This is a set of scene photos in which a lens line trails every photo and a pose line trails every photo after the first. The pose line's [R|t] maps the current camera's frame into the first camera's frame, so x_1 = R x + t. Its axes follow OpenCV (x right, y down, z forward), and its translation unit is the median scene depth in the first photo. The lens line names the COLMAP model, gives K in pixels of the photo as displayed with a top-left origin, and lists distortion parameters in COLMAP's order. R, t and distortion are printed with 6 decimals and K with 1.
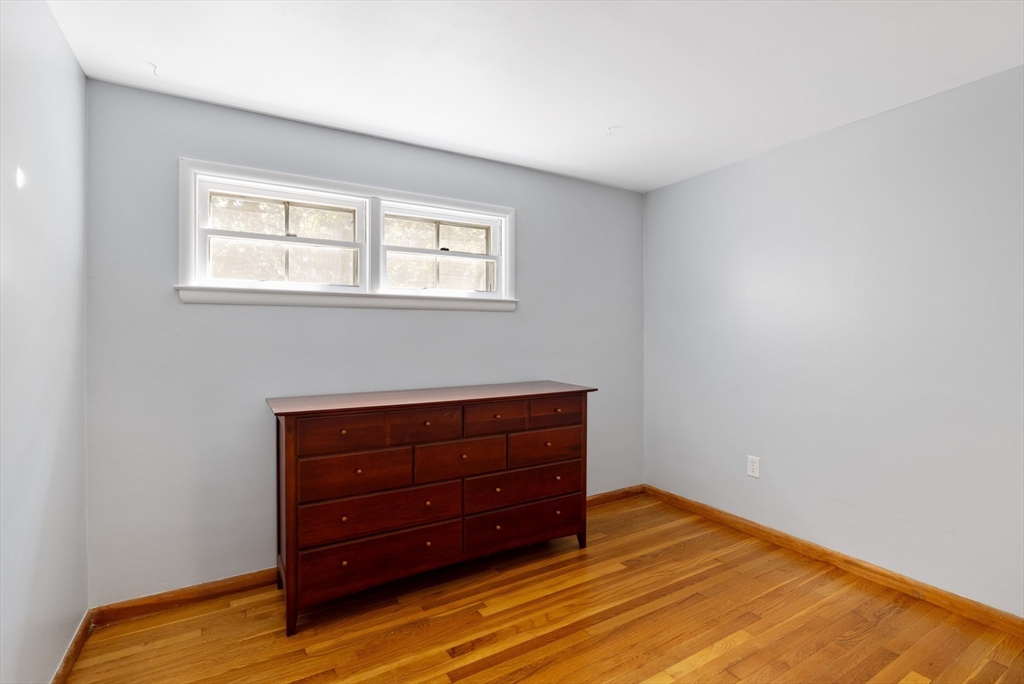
lens RADIAL K [[488.9, 0, 514.6], [0, 488.9, 335.4], [0, 0, 1]] dist [0.001409, 0.000250]
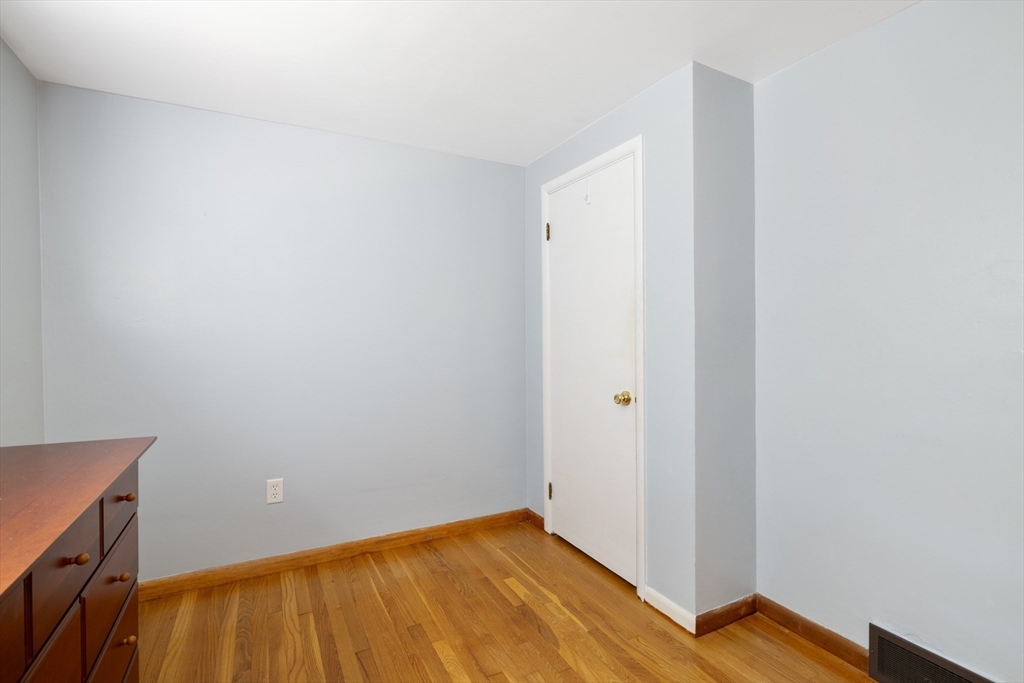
lens RADIAL K [[488.9, 0, 514.2], [0, 488.9, 341.8], [0, 0, 1]] dist [0.001409, 0.000250]
pose [[0.060548, -0.026123, 0.997823, -0.369993], [0.008225, 0.999637, 0.025672, -0.007516], [-0.998131, 0.006653, 0.060740, 0.623645]]
